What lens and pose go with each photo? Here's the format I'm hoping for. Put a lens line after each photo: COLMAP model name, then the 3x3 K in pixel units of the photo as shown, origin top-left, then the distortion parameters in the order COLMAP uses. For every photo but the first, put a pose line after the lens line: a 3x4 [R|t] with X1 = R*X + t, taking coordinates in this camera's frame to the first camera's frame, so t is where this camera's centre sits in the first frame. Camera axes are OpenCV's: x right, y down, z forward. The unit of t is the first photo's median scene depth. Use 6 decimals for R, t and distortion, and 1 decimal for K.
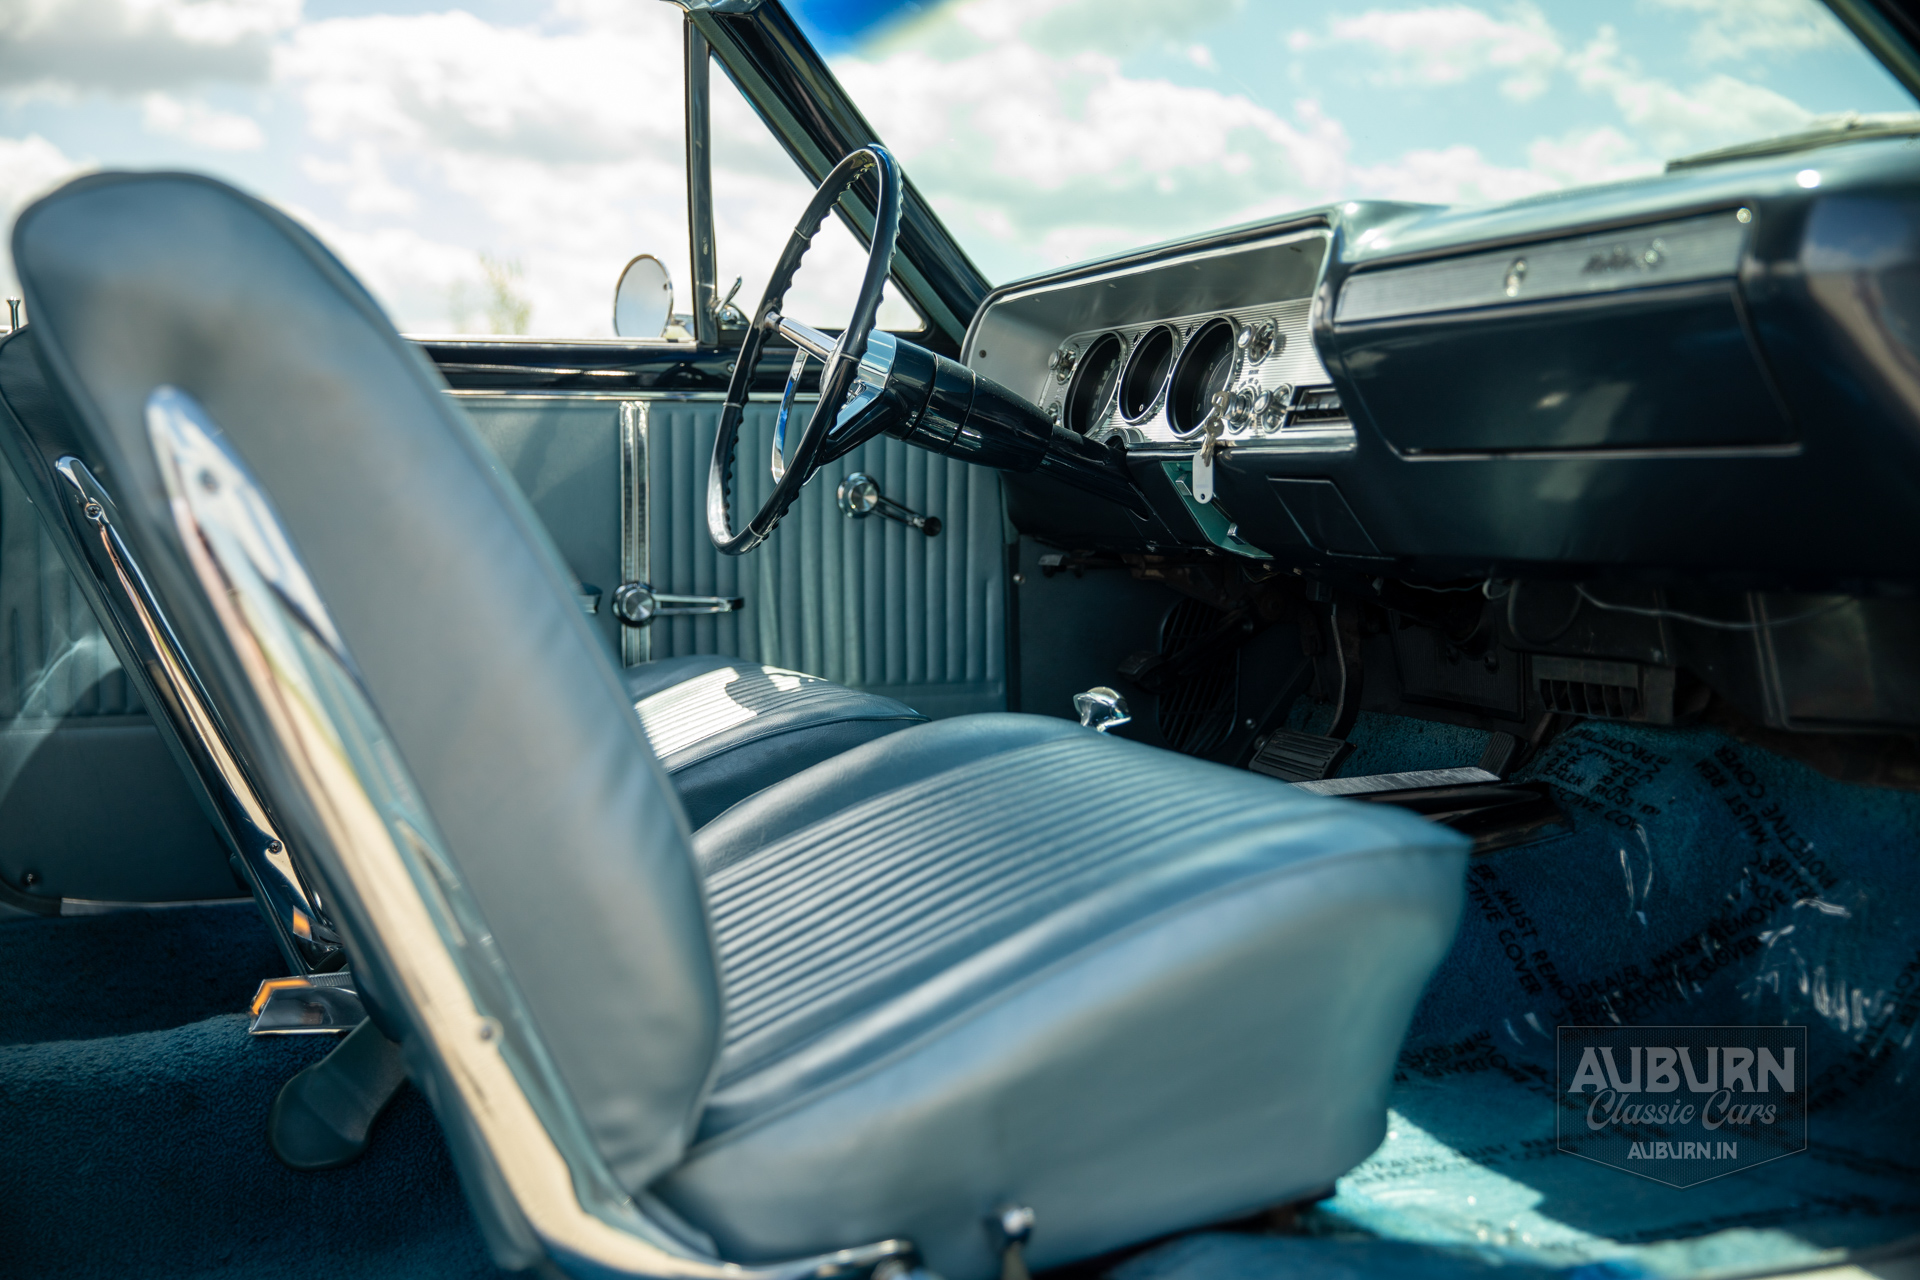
lens RADIAL K [[2290.0, 0, 961.3], [0, 2290.0, 630.7], [0, 0, 1]] dist [0.030233, 0.021198]
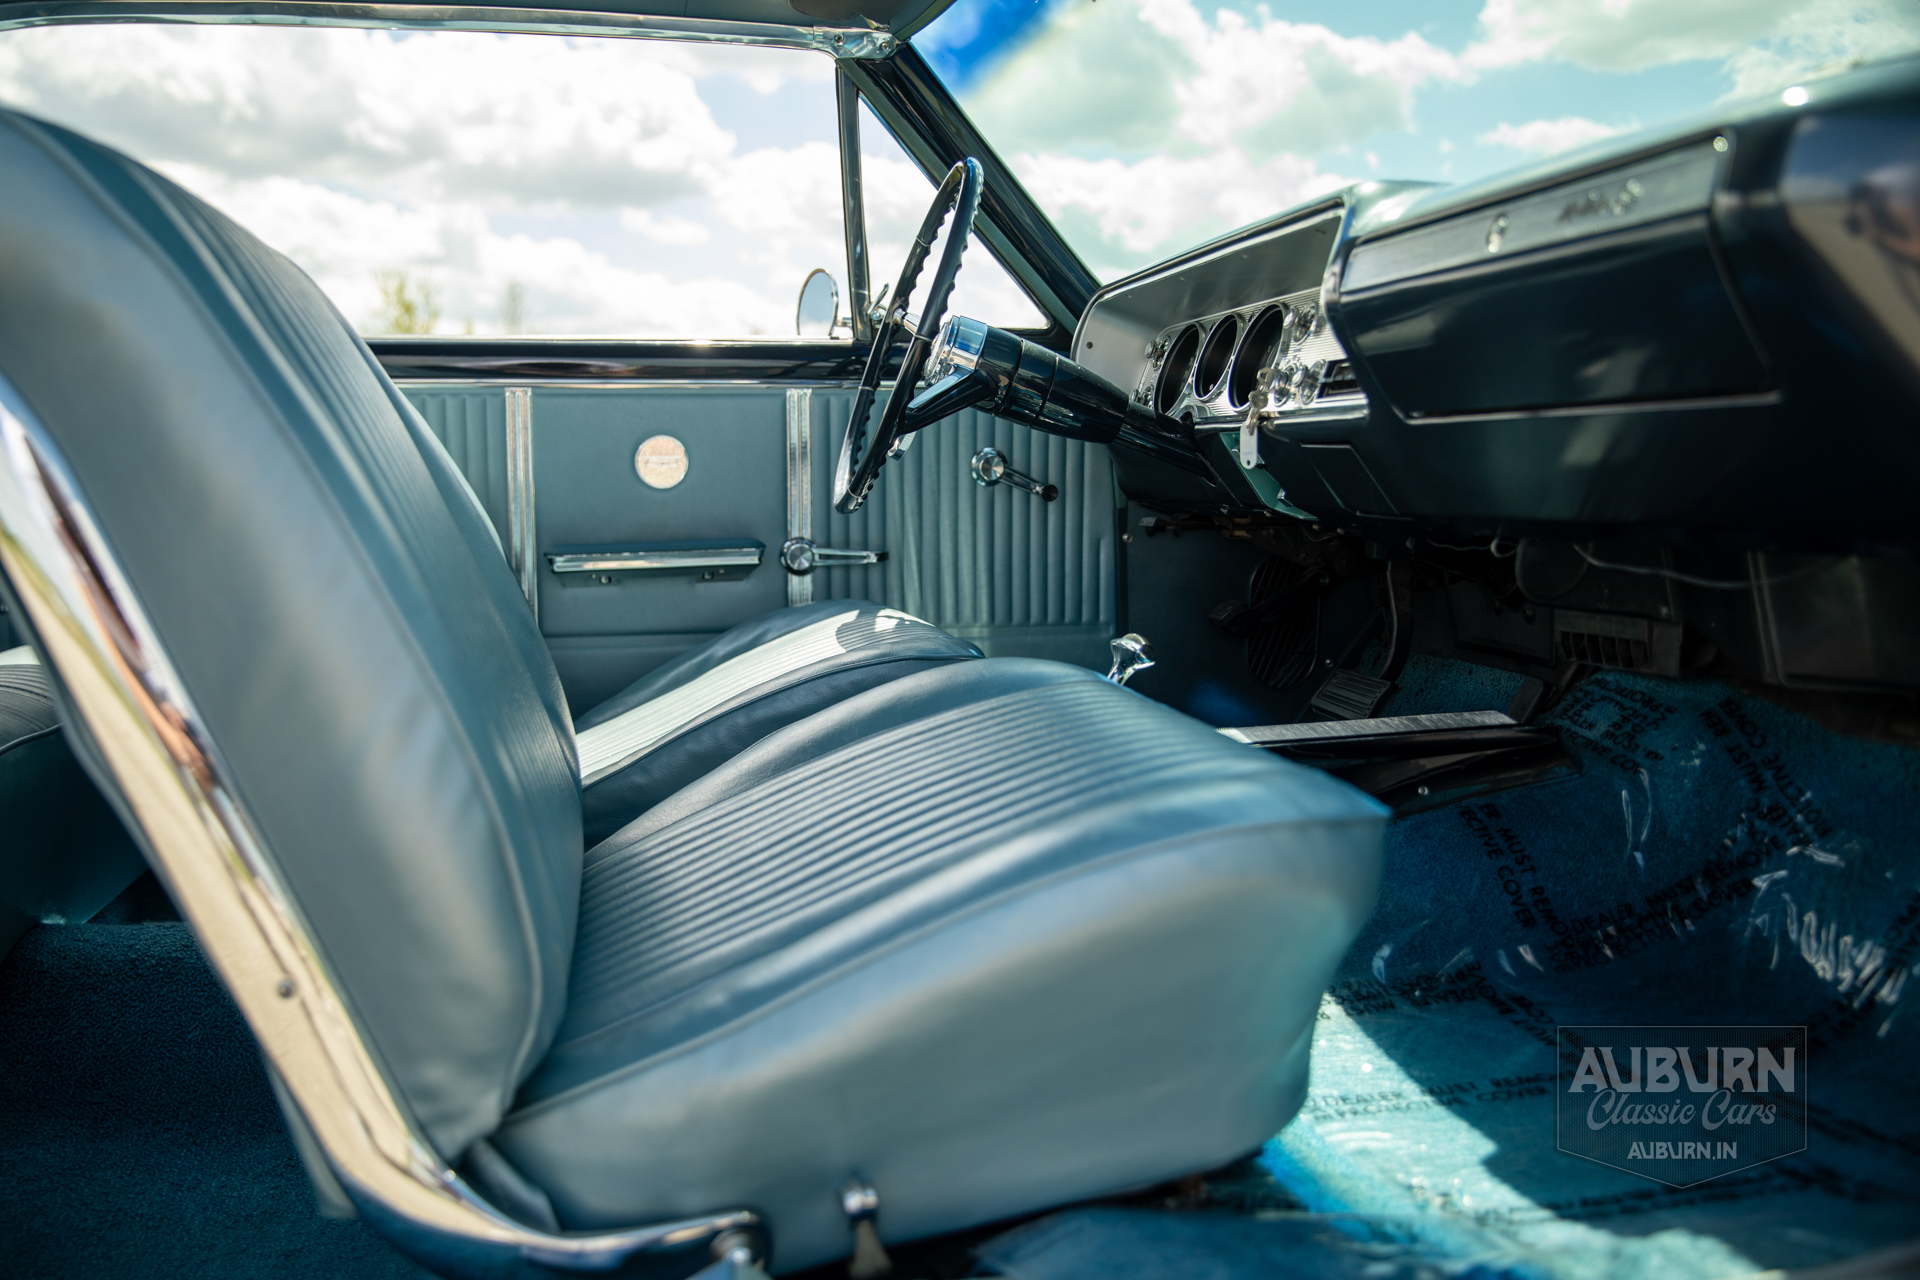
lens RADIAL K [[1614.4, 0, 960.0], [0, 1614.4, 640.0], [0, 0, 1]] dist [-0.067718, 0.083745]
pose [[0.986249, 0.016343, -0.164456, 0.102839], [-0.010196, 0.999220, 0.038158, -0.001042], [0.164951, -0.035957, 0.985646, 0.215236]]
